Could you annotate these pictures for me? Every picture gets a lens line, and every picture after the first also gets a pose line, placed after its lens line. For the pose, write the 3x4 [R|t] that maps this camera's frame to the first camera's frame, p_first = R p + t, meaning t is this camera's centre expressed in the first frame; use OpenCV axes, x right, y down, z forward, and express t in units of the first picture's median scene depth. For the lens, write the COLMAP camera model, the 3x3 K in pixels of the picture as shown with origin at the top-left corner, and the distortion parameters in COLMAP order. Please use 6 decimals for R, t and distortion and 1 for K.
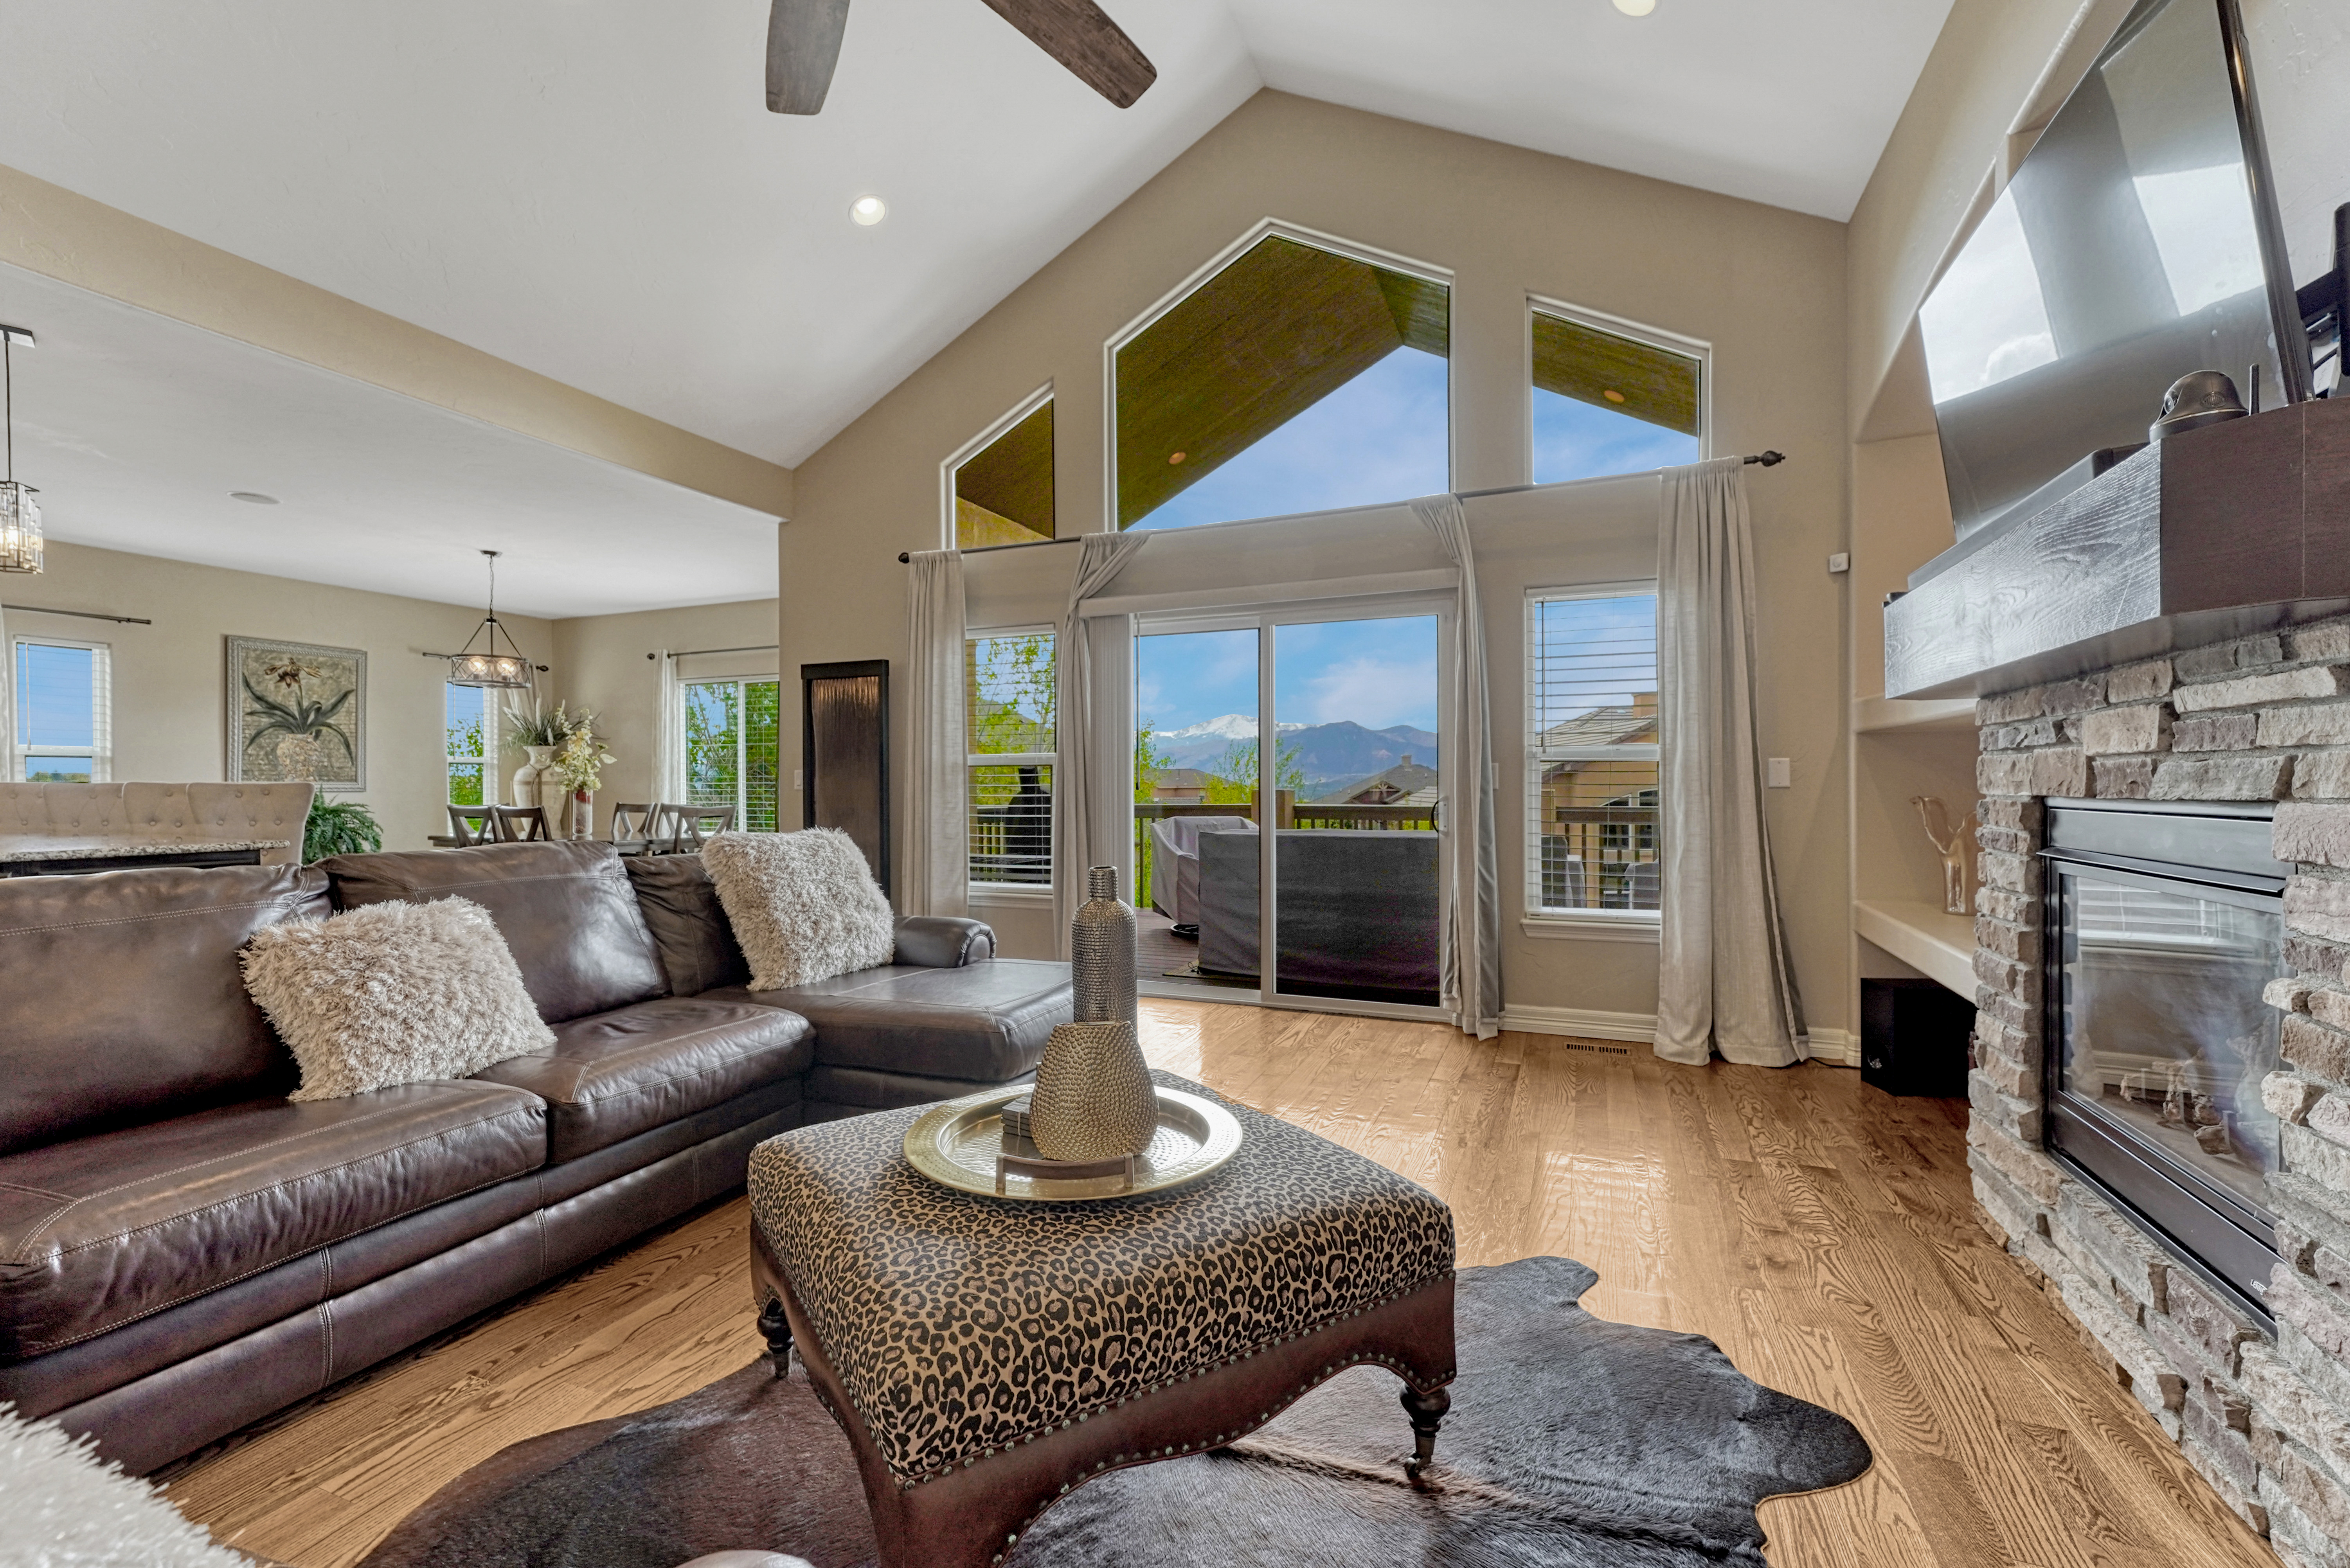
lens RADIAL K [[974.4, 0, 1172.5], [0, 974.4, 787.8], [0, 0, 1]] dist [0.002094, 0.000503]
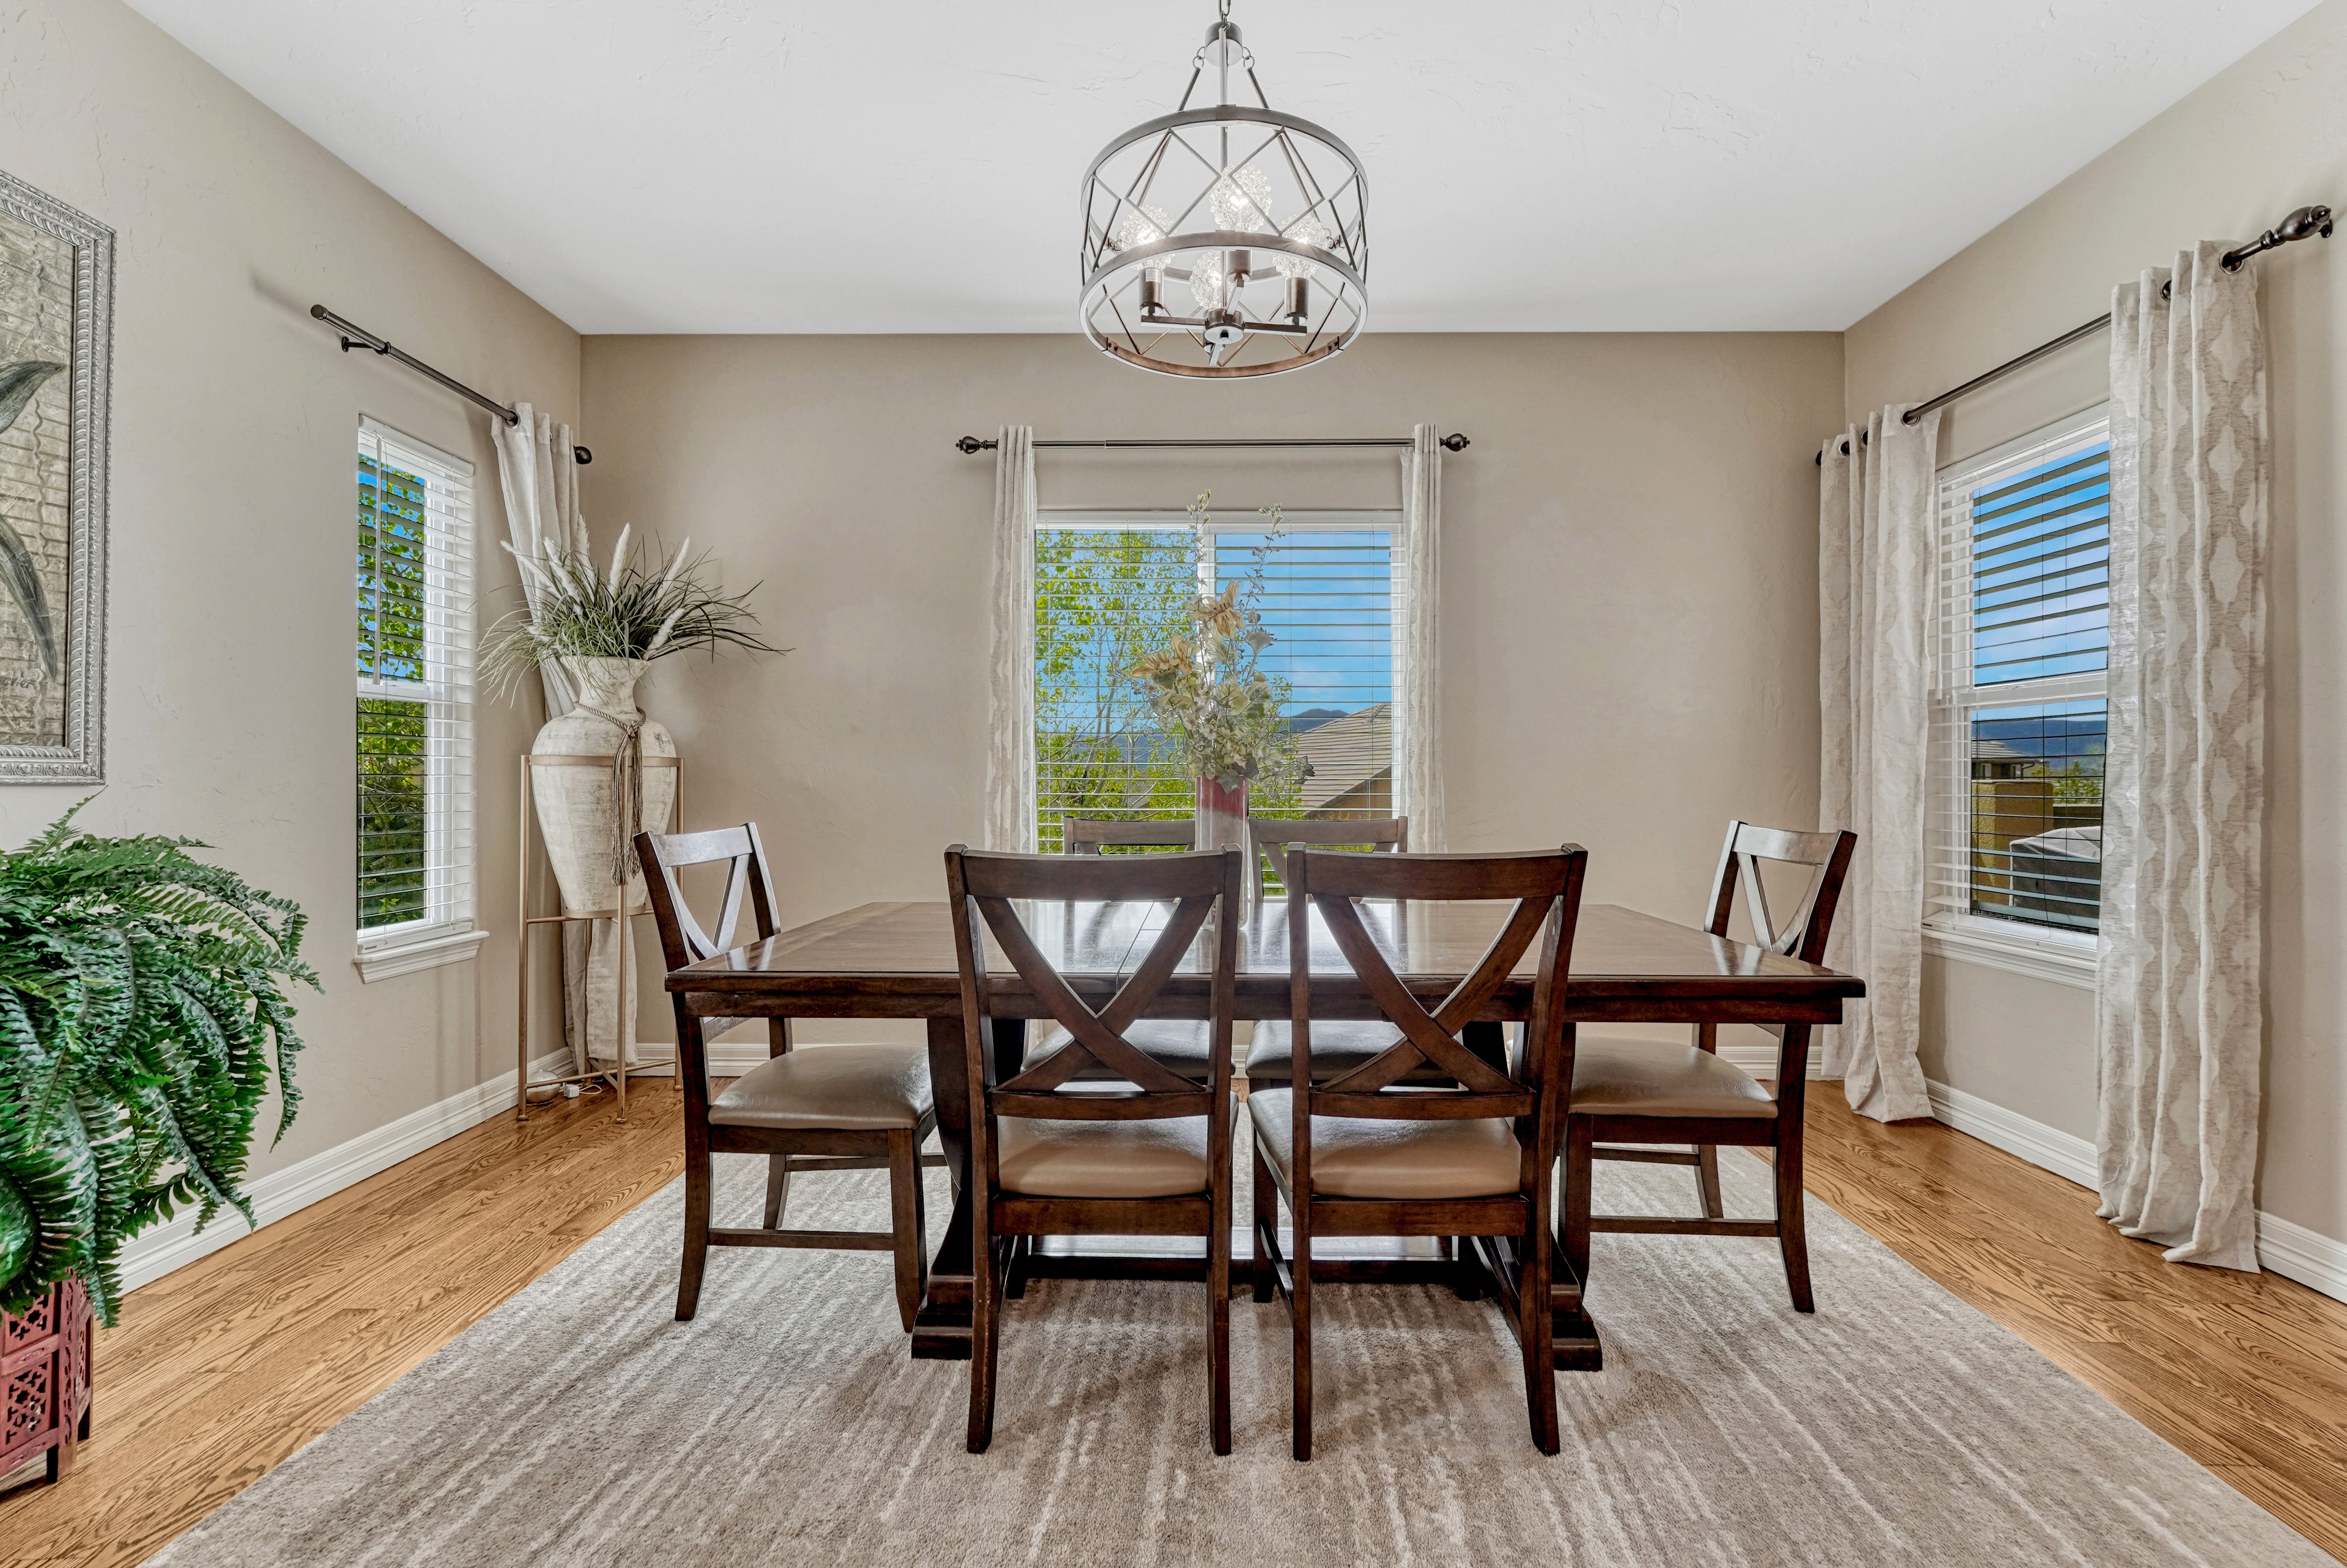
lens RADIAL K [[967.7, 0, 1167.0], [0, 967.7, 788.5], [0, 0, 1]] dist [-0.002914, -0.000503]
pose [[0.931092, 0.001463, 0.364781, -0.672103], [-0.001090, 0.999999, -0.001228, 0.005244], [-0.364782, 0.000746, 0.931093, 0.679439]]
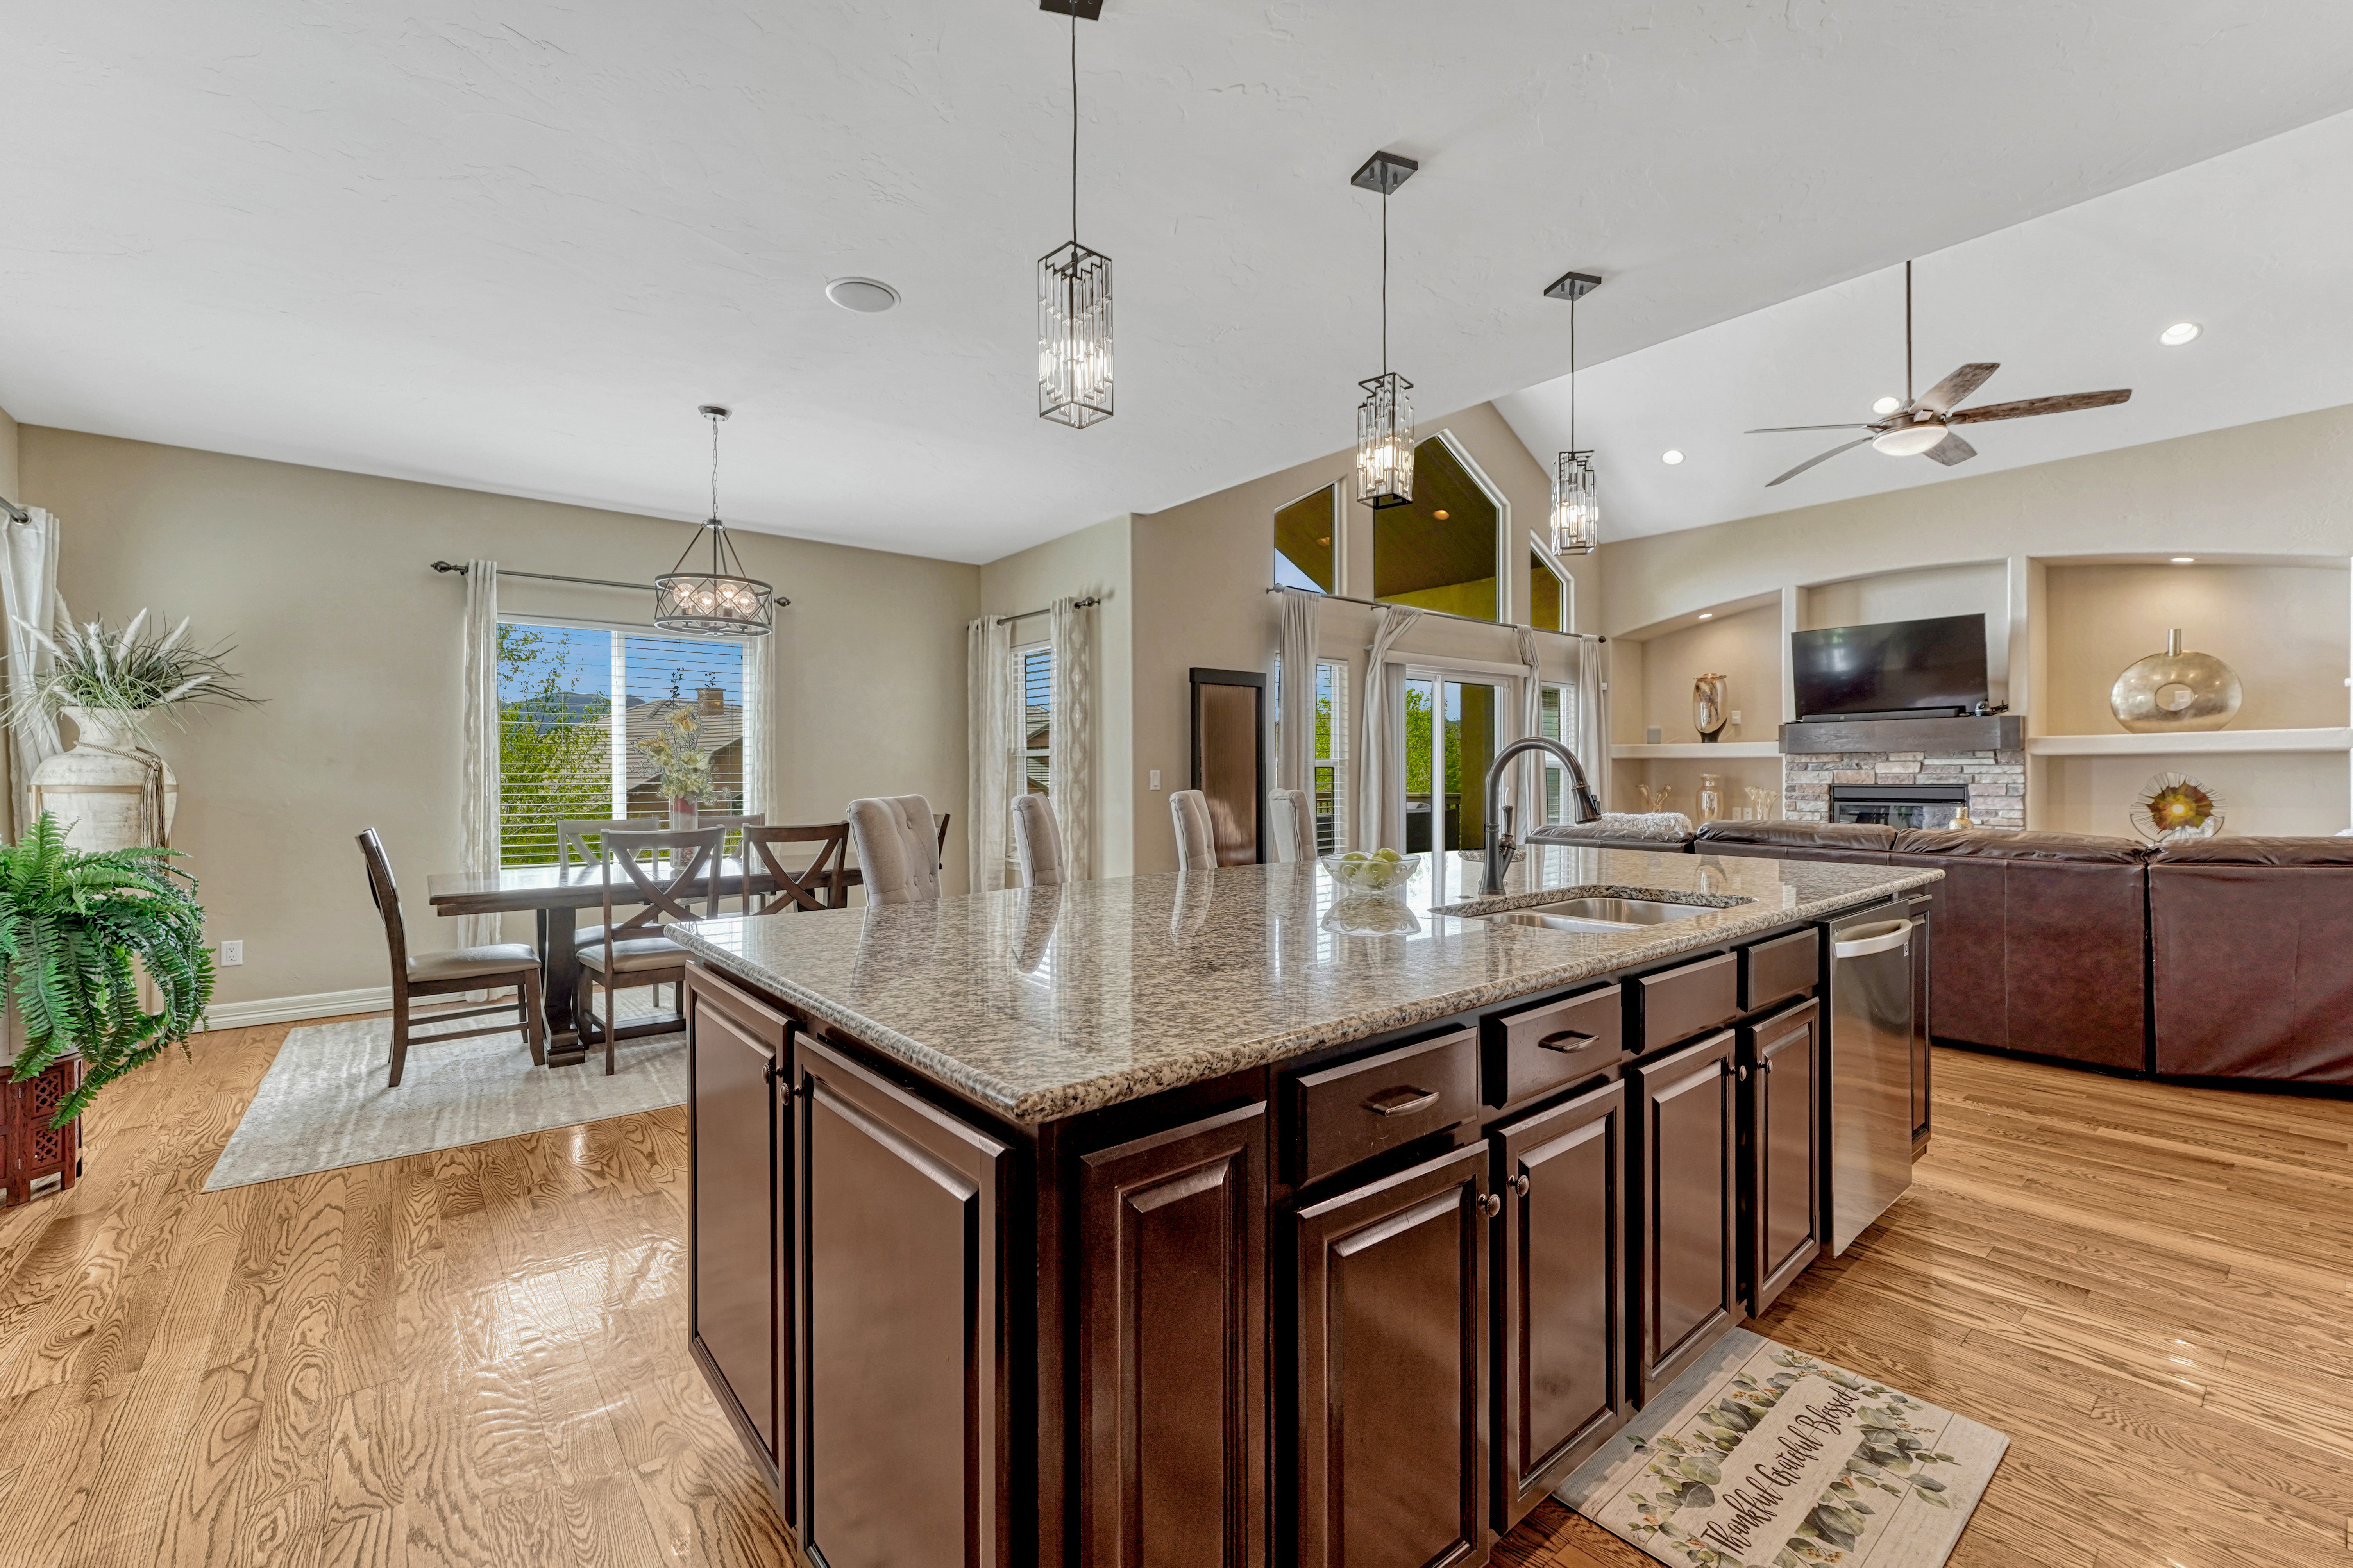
lens RADIAL K [[975.5, 0, 1174.0], [0, 975.5, 787.8], [0, 0, 1]] dist [0.002094, 0.000503]
pose [[0.473739, -0.011221, 0.880594, -0.935417], [0.006825, 0.999936, 0.009070, -0.007556], [-0.880639, 0.001713, 0.473785, 0.390849]]
